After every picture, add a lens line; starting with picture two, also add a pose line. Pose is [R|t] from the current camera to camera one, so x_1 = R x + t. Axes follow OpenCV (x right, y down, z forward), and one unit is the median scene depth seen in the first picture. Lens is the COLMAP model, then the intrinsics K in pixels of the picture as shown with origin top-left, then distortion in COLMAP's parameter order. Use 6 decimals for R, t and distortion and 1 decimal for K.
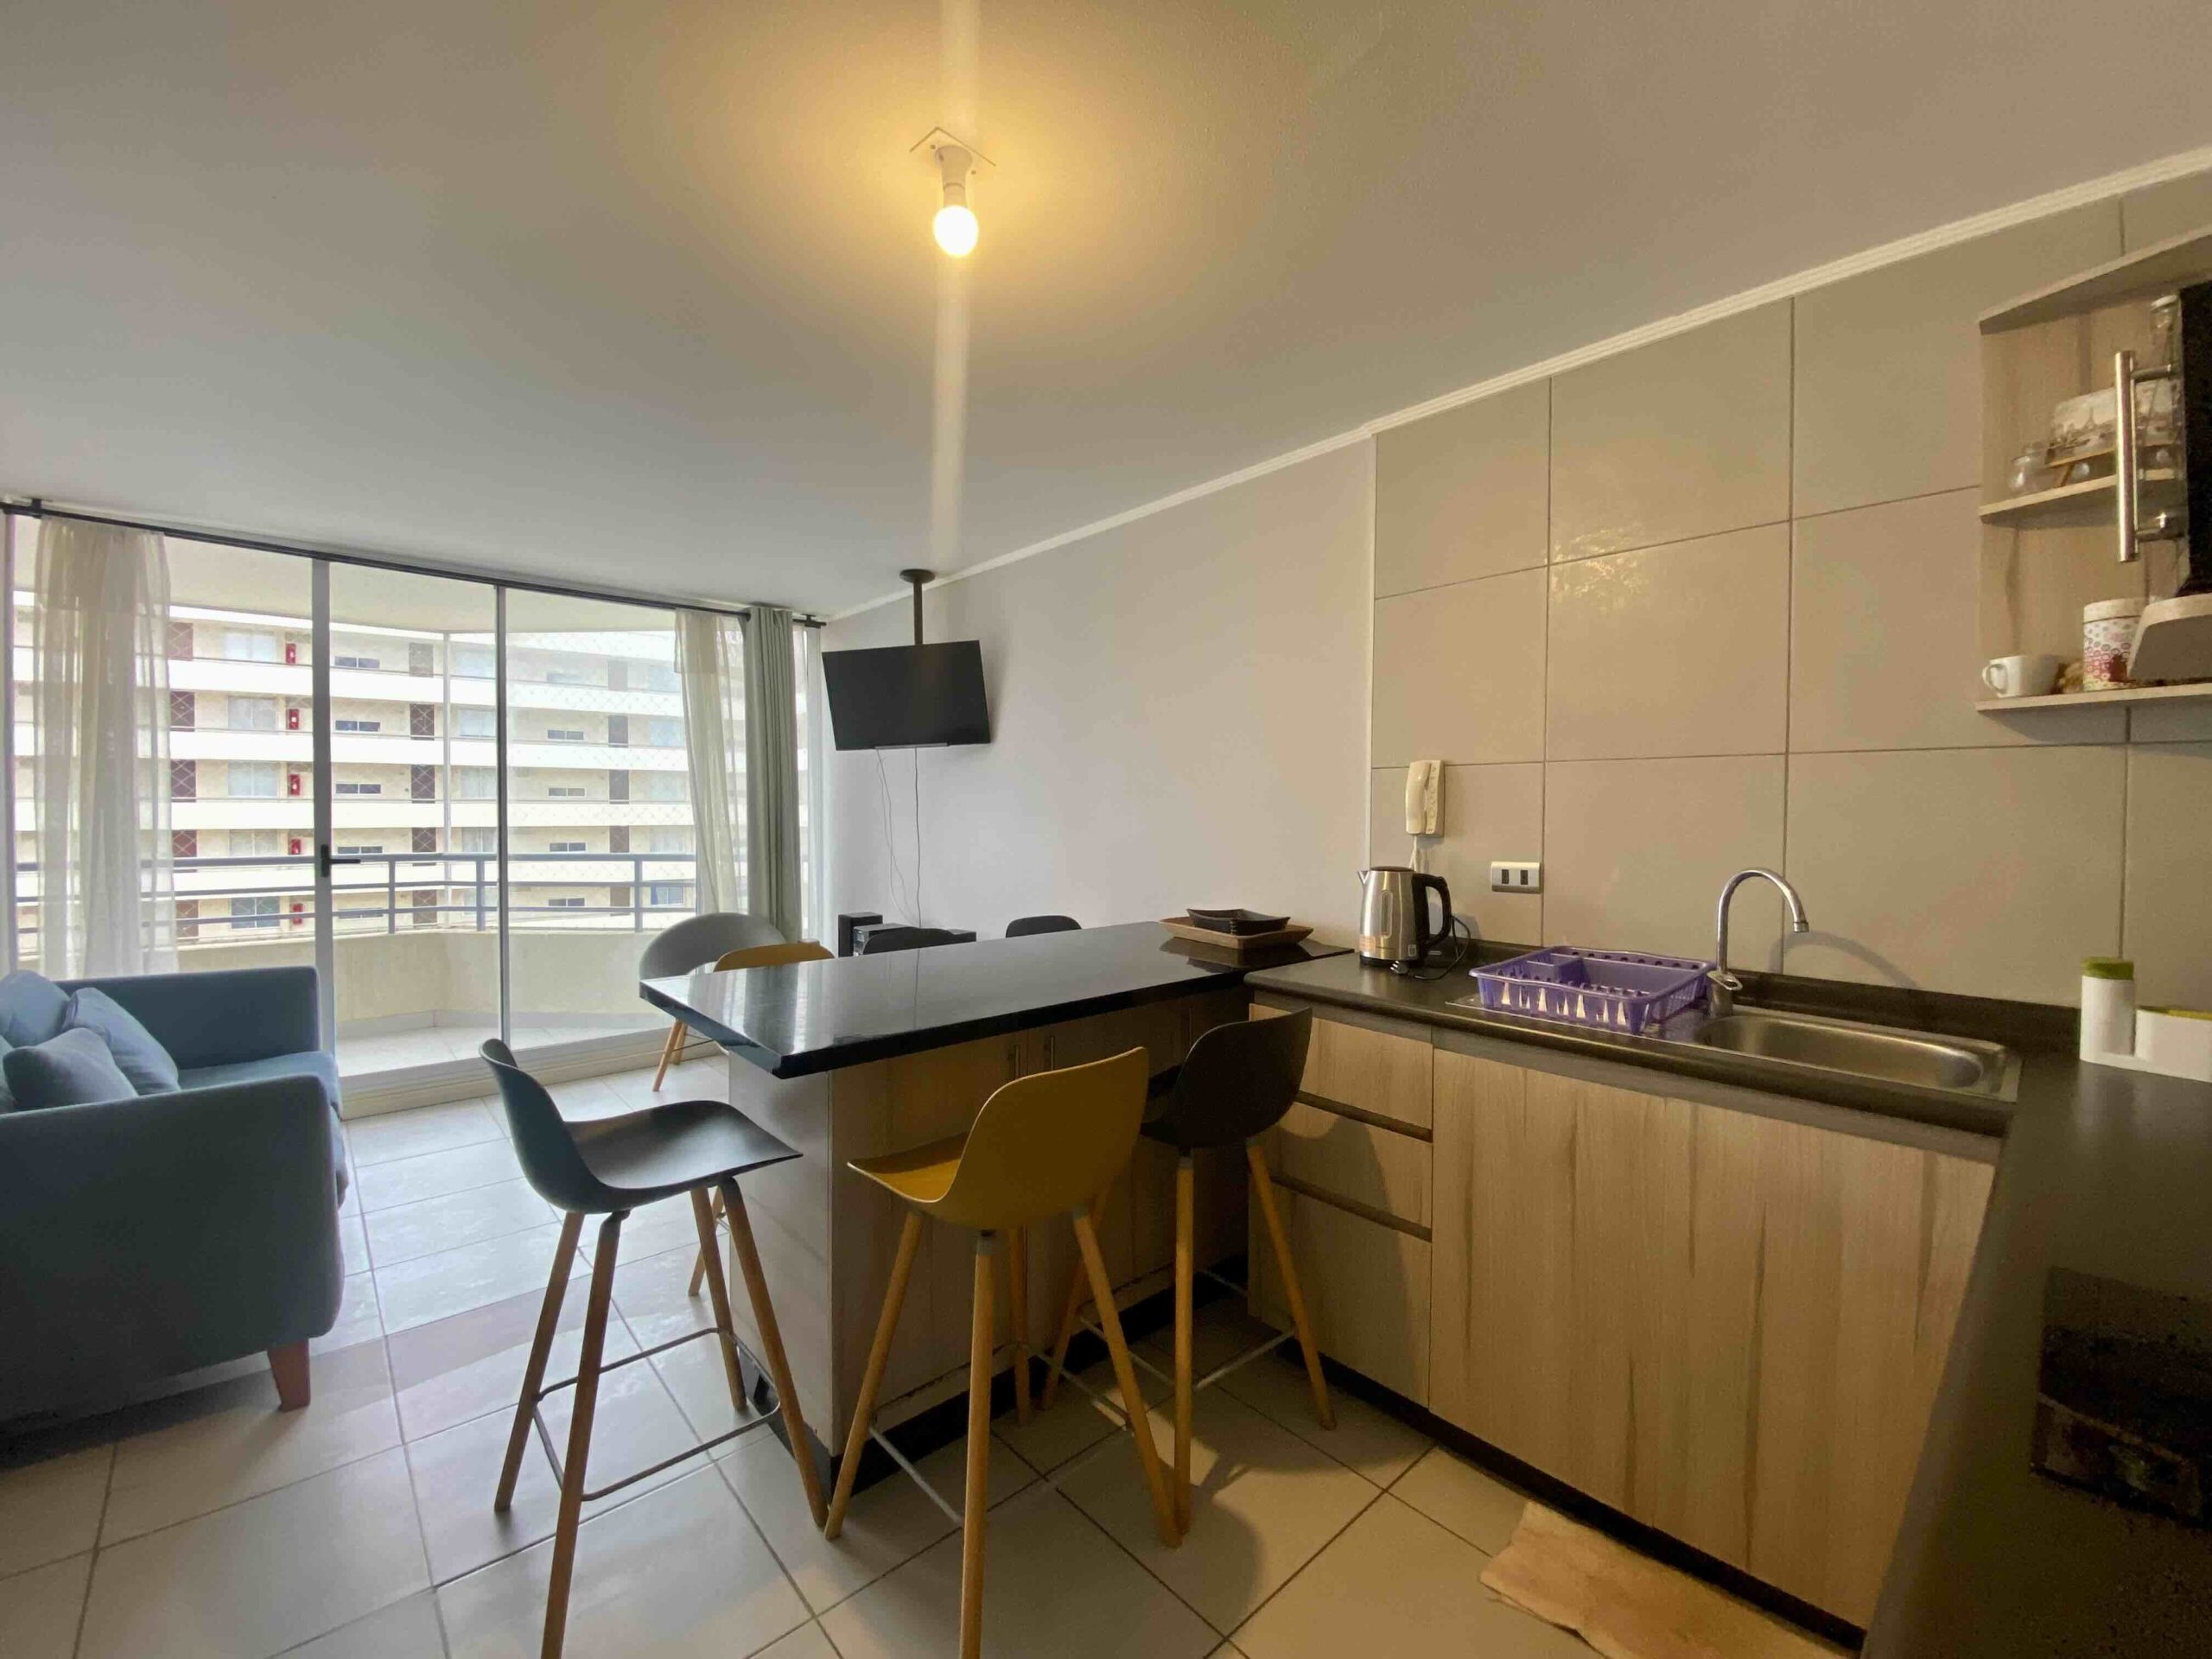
lens RADIAL K [[907.8, 0, 1106.0], [0, 907.8, 829.5], [0, 0, 1]] dist [0.002866, 0.000488]
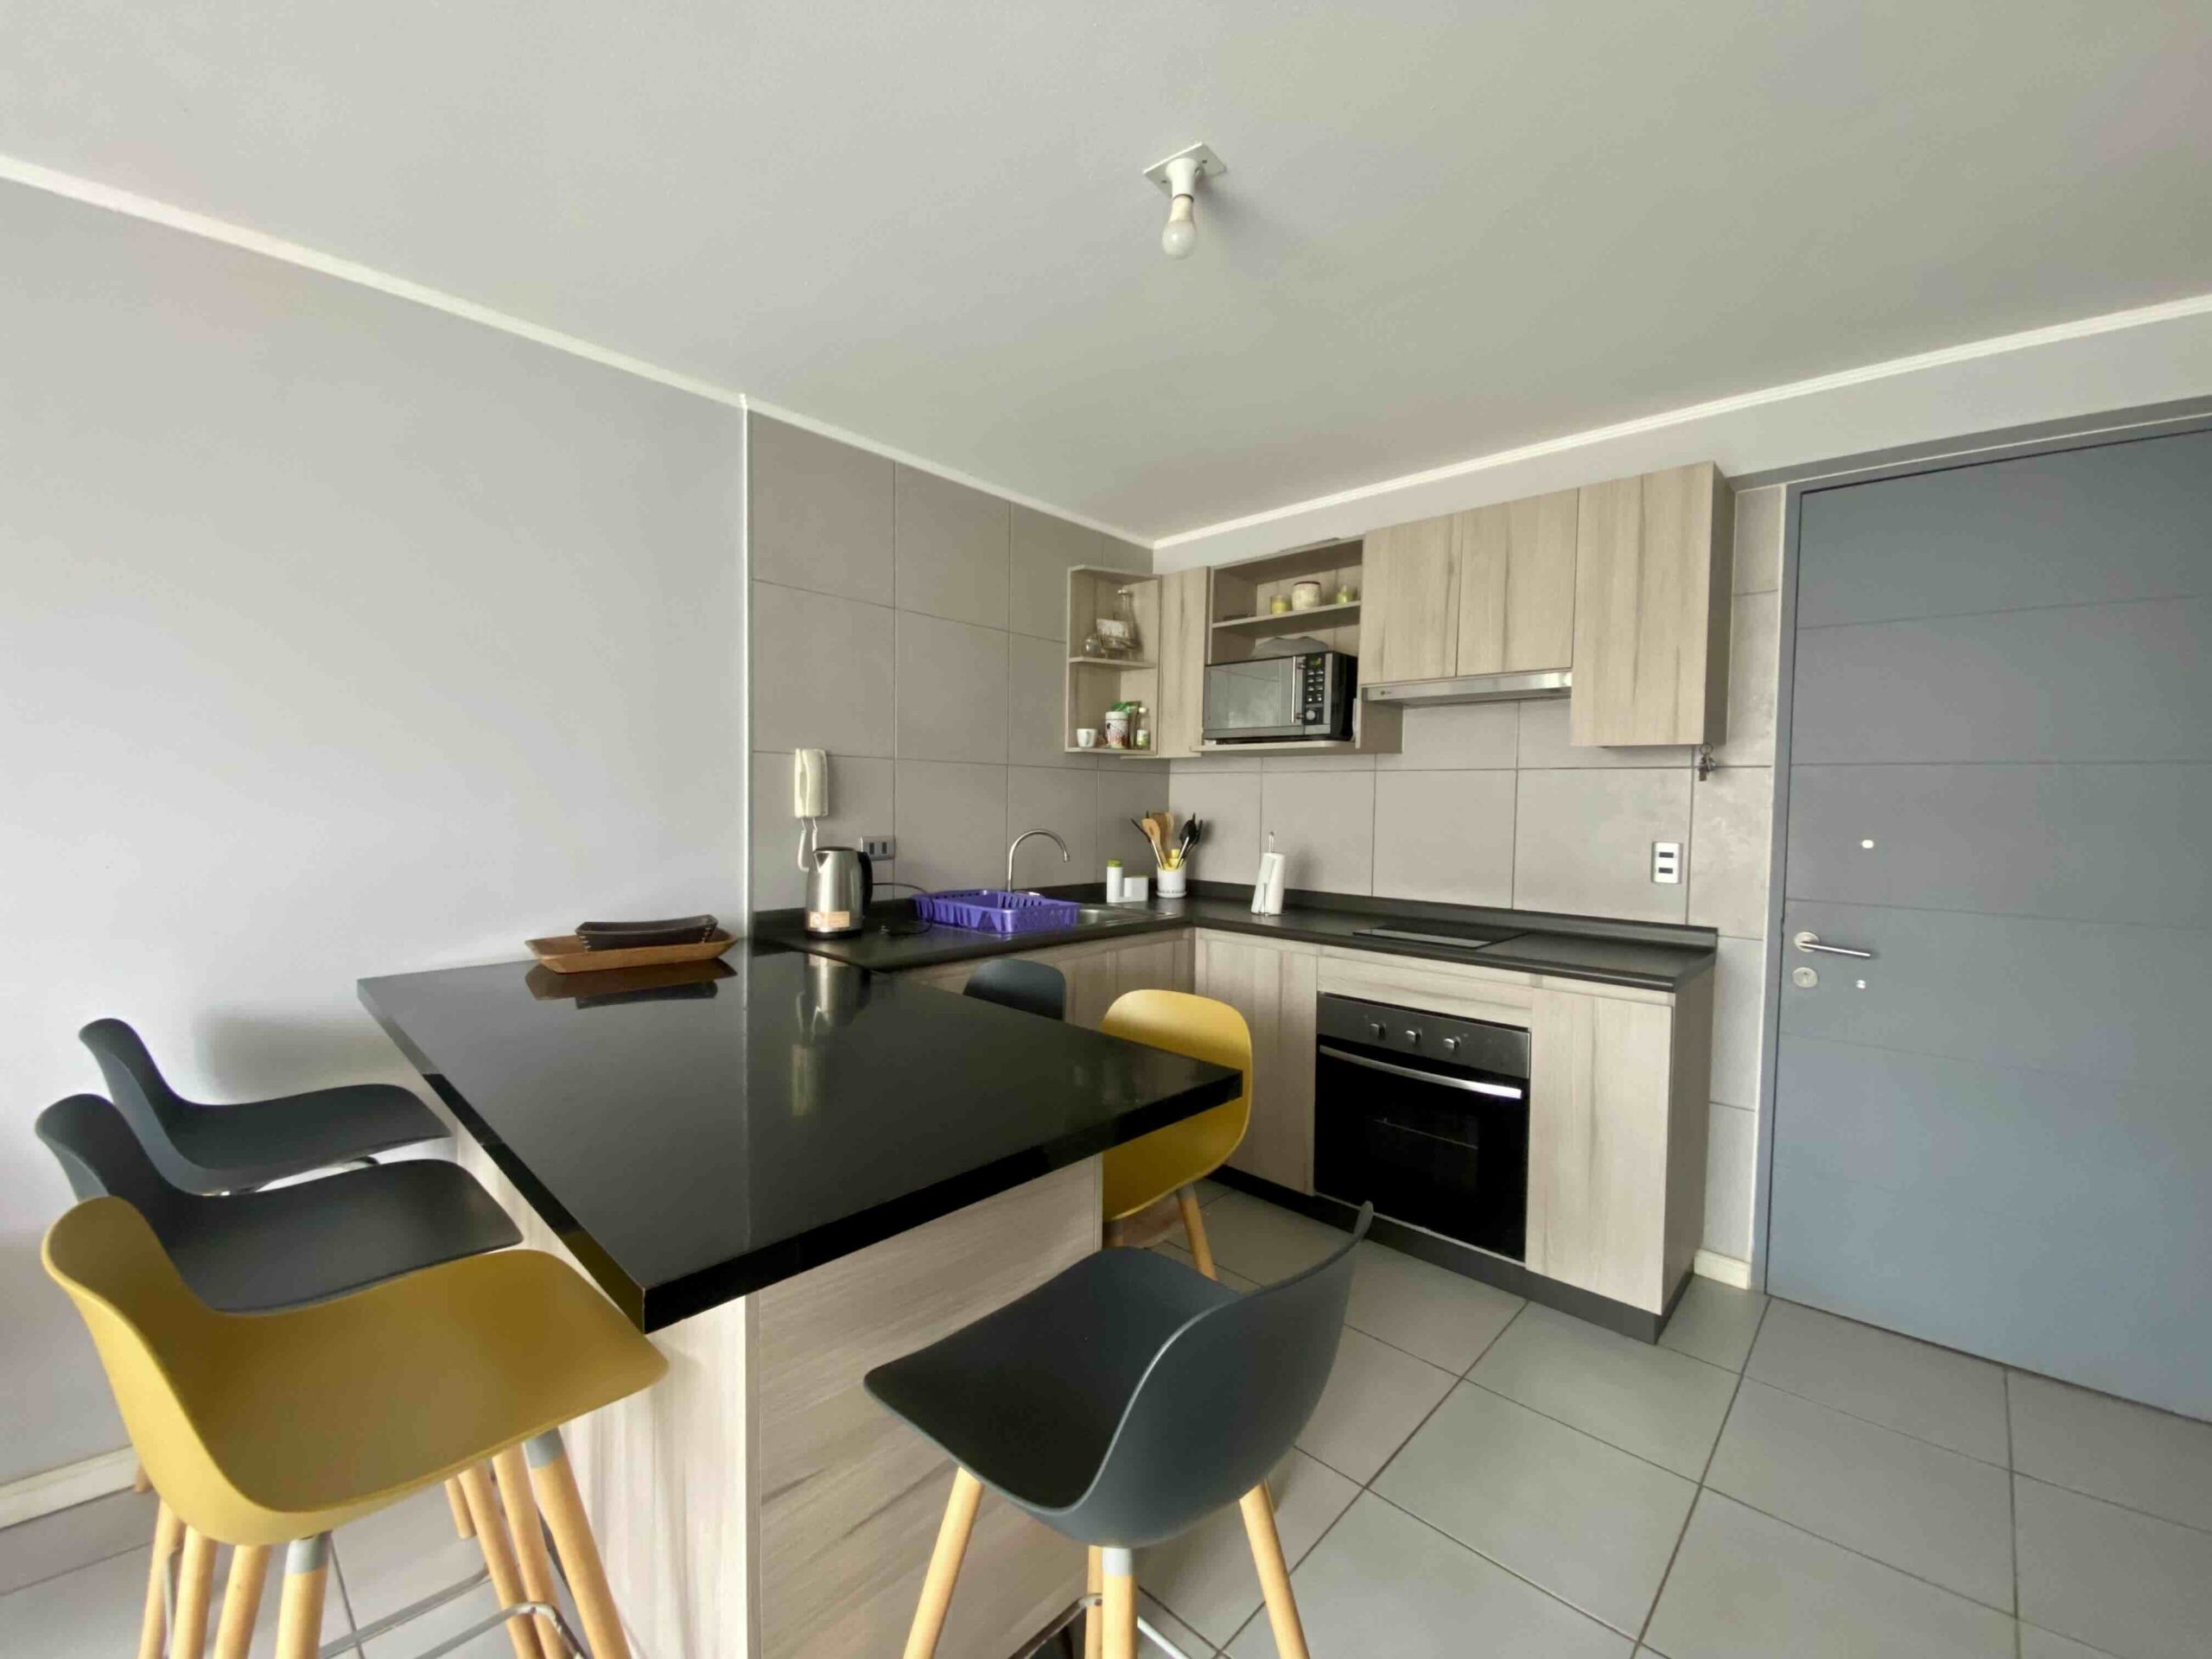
lens RADIAL K [[902.5, 0, 1106.0], [0, 902.5, 829.5], [0, 0, 1]] dist [0.043726, -0.000177]
pose [[-0.063907, -0.038808, 0.997201, -1.218824], [0.009725, 0.999172, 0.039508, -0.030509], [-0.997908, 0.012223, -0.063476, 1.094742]]
